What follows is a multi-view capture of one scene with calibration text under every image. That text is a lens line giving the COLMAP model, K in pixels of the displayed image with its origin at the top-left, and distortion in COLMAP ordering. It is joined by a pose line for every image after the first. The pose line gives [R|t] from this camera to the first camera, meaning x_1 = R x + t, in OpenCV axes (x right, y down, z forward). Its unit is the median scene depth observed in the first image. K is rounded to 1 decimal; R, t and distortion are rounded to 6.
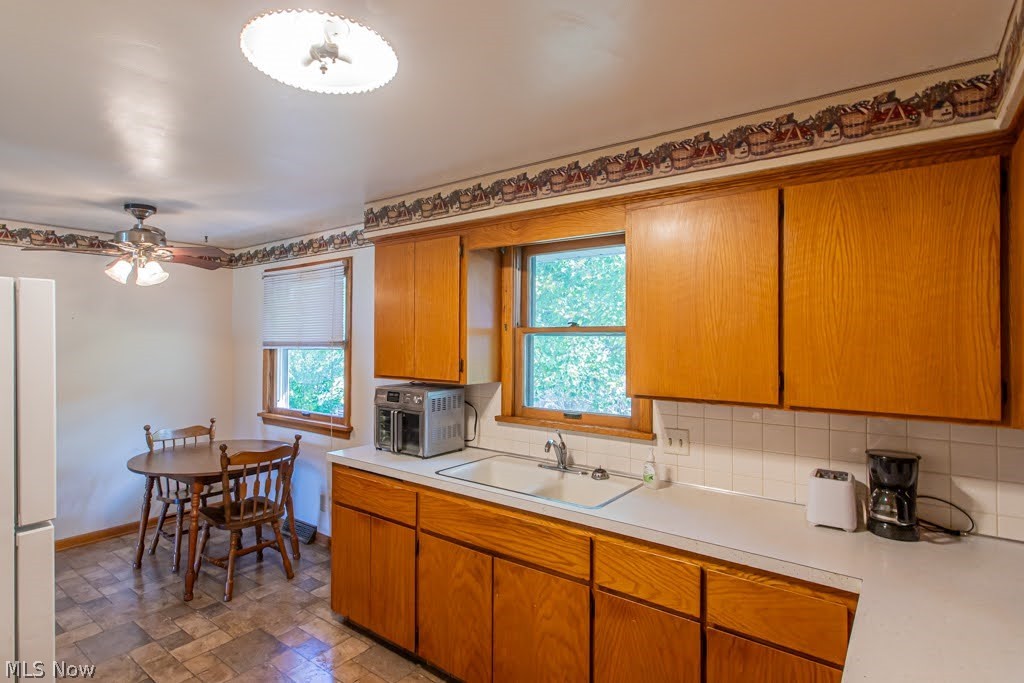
lens RADIAL K [[522.5, 0, 510.9], [0, 522.5, 342.4], [0, 0, 1]] dist [-0.005606, 0.003627]
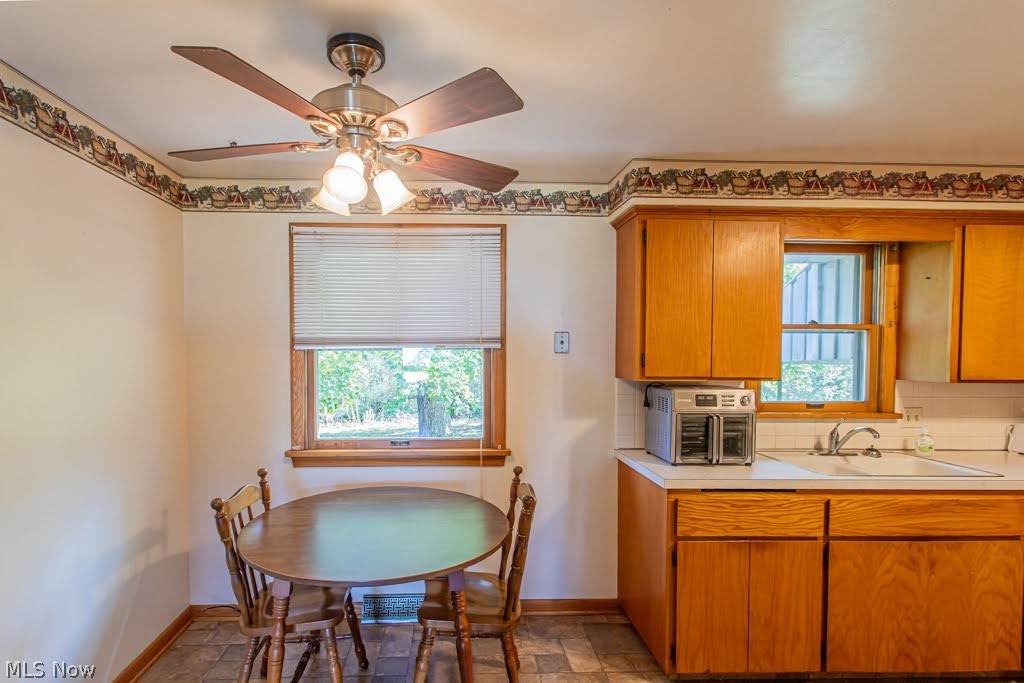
lens RADIAL K [[478.5, 0, 461.4], [0, 478.5, 368.7], [0, 0, 1]] dist [-0.005839, -0.000115]
pose [[0.790428, -0.025247, 0.612034, -0.989578], [0.004624, 0.999368, 0.035252, 0.023350], [-0.612537, -0.025034, 0.790045, 0.617625]]
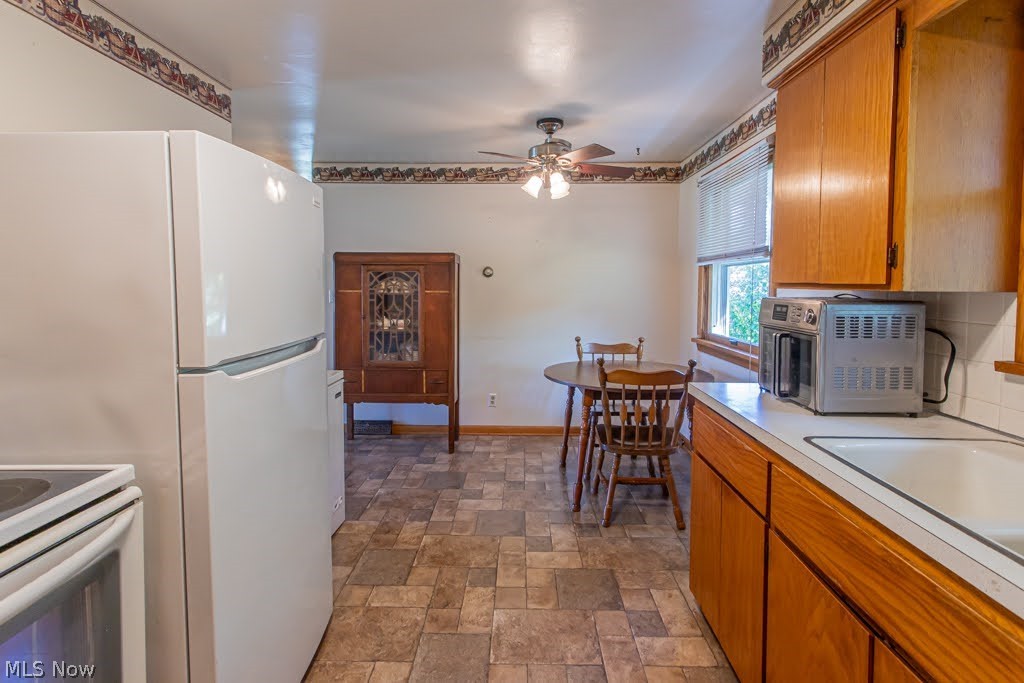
lens RADIAL K [[522.5, 0, 517.3], [0, 522.5, 312.3], [0, 0, 1]] dist [-0.005606, 0.003627]
pose [[0.570940, 0.034610, -0.820262, 0.118070], [0.005974, 0.998909, 0.046306, 0.070567], [0.820970, -0.031339, 0.570110, 0.353231]]
